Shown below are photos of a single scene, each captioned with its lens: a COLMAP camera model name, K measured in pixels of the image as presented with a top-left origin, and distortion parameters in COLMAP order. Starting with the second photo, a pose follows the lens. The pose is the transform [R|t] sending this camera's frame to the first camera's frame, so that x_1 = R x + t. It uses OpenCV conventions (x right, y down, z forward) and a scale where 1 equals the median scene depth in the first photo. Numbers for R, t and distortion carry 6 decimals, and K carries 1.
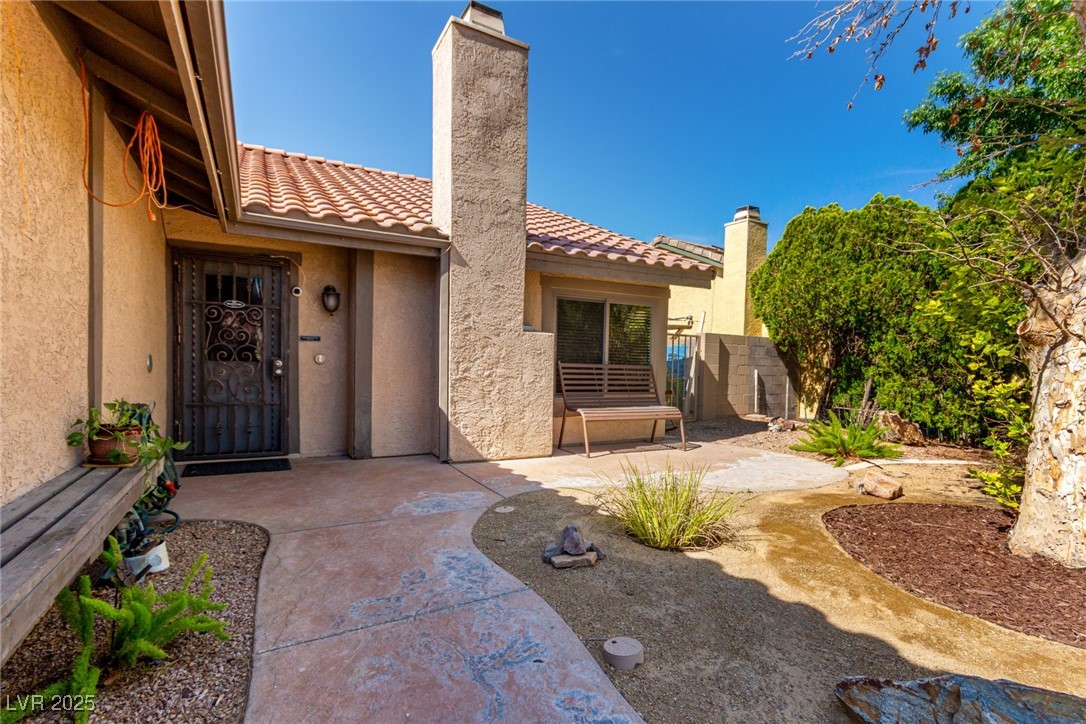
lens RADIAL K [[504.9, 0, 547.0], [0, 504.9, 377.6], [0, 0, 1]] dist [0.004331, 0.000648]
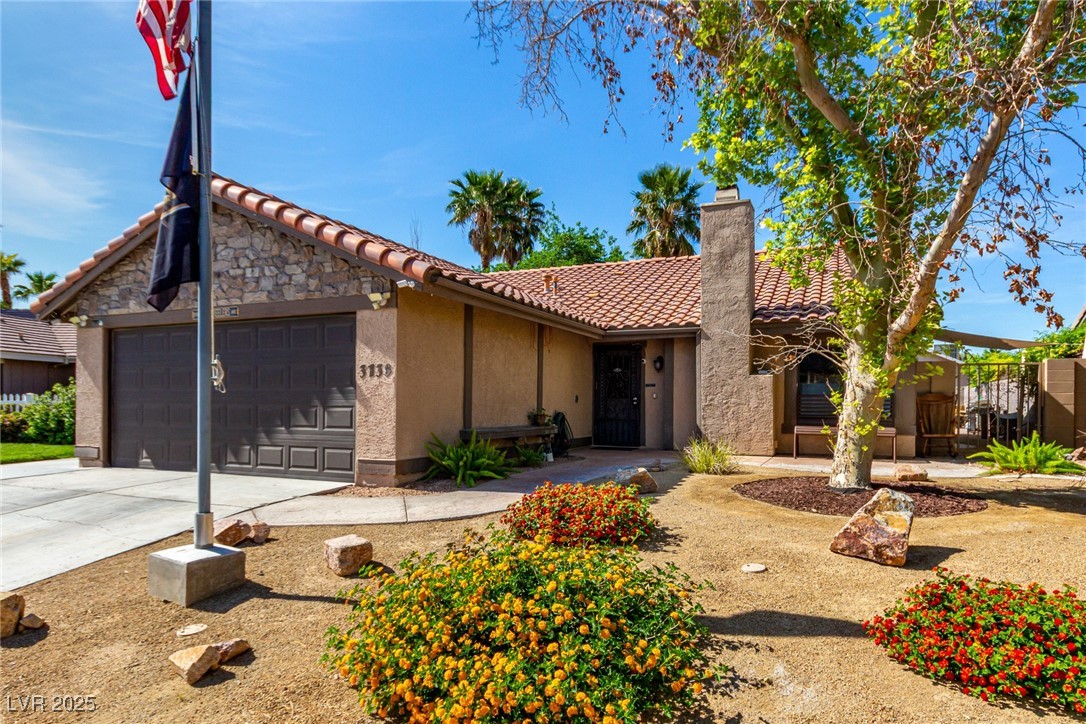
lens RADIAL K [[637.4, 0, 555.8], [0, 637.4, 401.9], [0, 0, 1]] dist [0.002241, -0.000678]
pose [[0.602307, -0.022111, -0.797958, 1.220202], [-0.015226, 0.999116, -0.039178, 0.083149], [0.798119, 0.035747, 0.601439, -0.709130]]
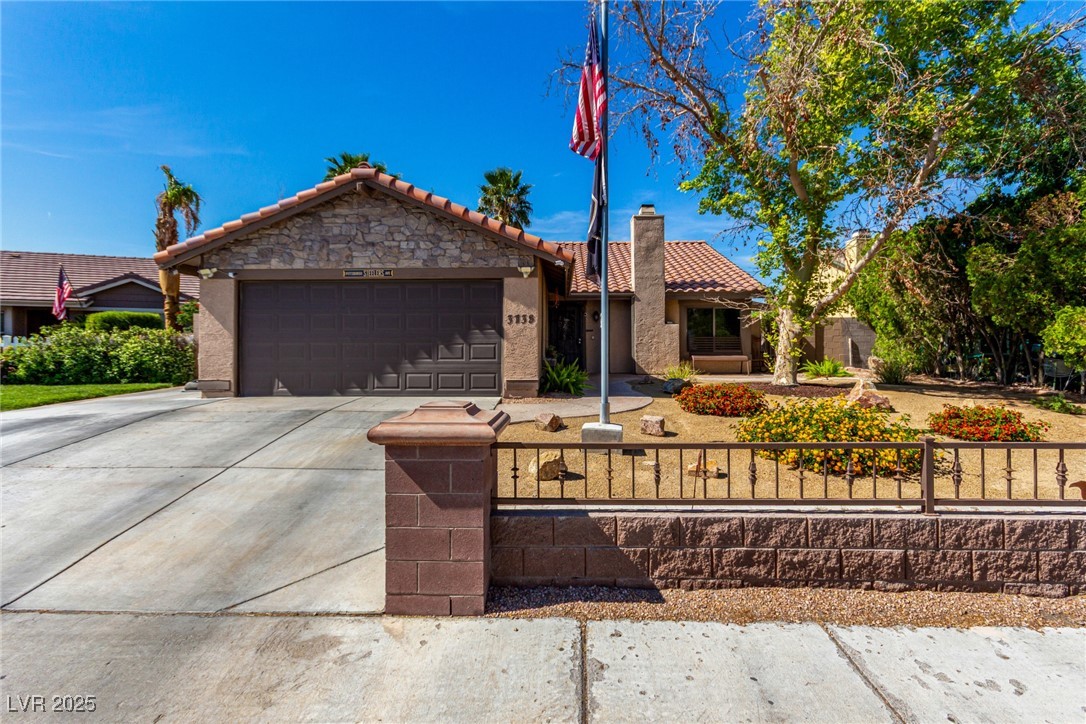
lens RADIAL K [[504.9, 0, 543.5], [0, 504.9, 341.5], [0, 0, 1]] dist [0.004331, 0.000648]
pose [[0.851162, -0.029951, -0.524048, 0.787640], [0.005488, 0.998824, -0.048172, 0.117417], [0.524875, 0.038126, 0.850325, -1.530639]]
